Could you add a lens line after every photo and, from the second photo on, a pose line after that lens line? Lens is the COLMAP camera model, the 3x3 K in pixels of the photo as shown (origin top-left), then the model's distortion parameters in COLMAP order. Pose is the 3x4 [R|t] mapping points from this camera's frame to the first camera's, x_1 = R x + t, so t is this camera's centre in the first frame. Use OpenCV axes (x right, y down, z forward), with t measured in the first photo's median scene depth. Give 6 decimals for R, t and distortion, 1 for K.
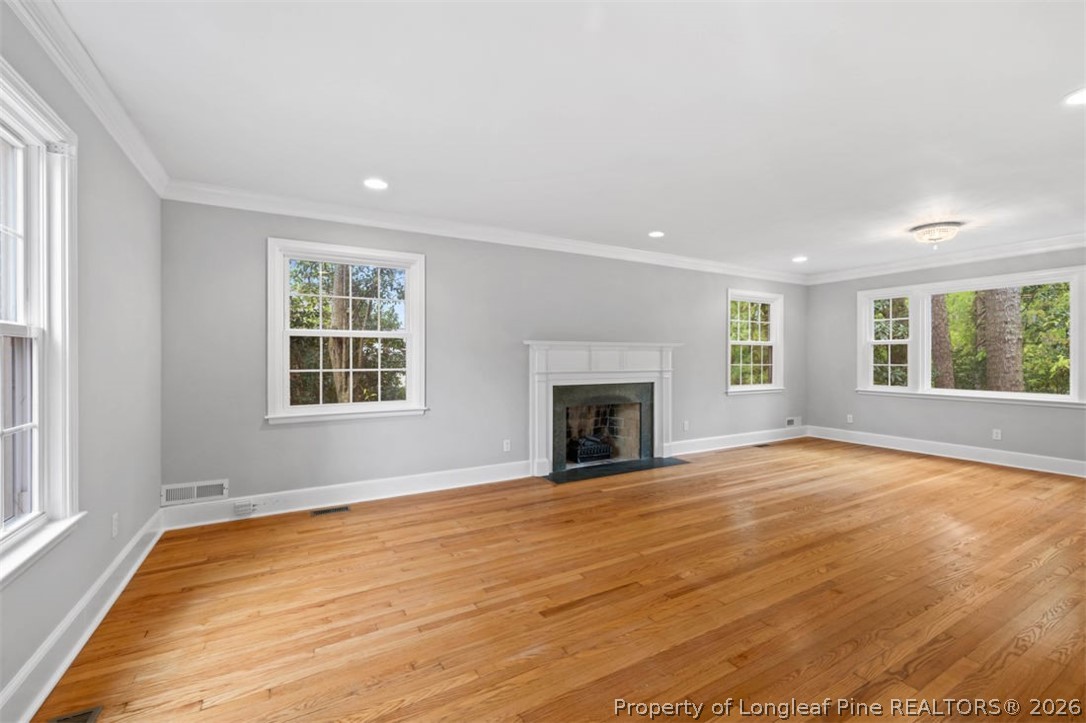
lens RADIAL K [[455.9, 0, 545.3], [0, 455.9, 355.1], [0, 0, 1]] dist [-0.003142, -0.000374]
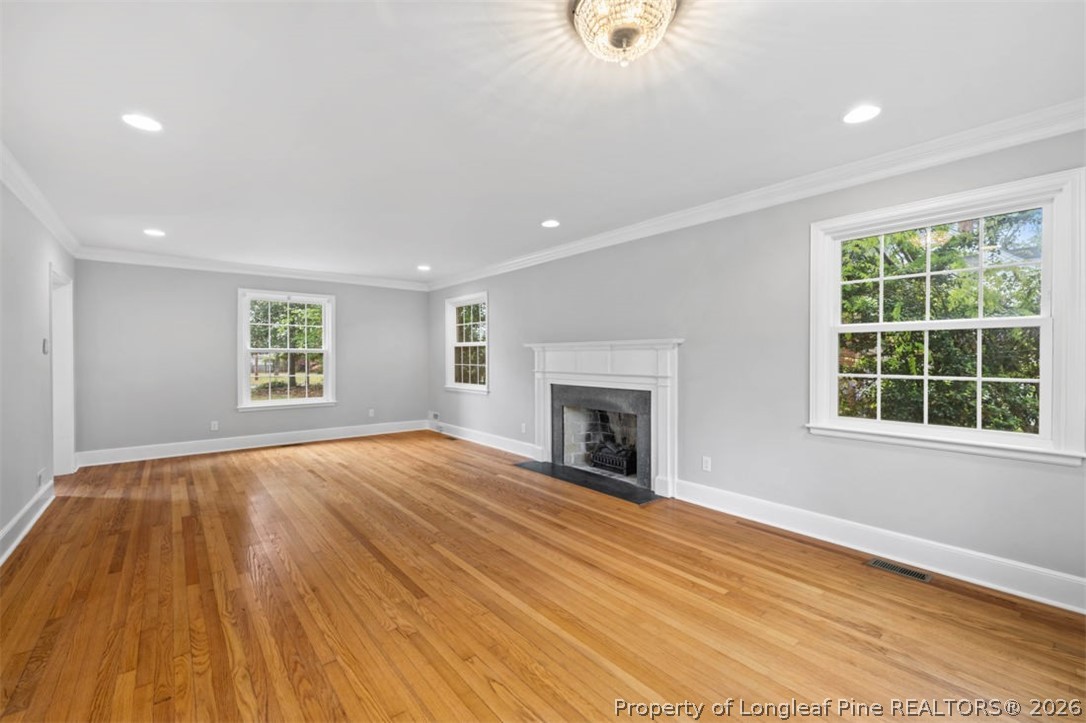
lens RADIAL K [[455.9, 0, 545.3], [0, 455.9, 355.1], [0, 0, 1]] dist [-0.003142, -0.000374]
pose [[0.175014, -0.007480, -0.984537, 1.117462], [-0.003239, 0.999961, -0.008173, 0.007289], [0.984561, 0.004620, 0.174983, 0.807509]]
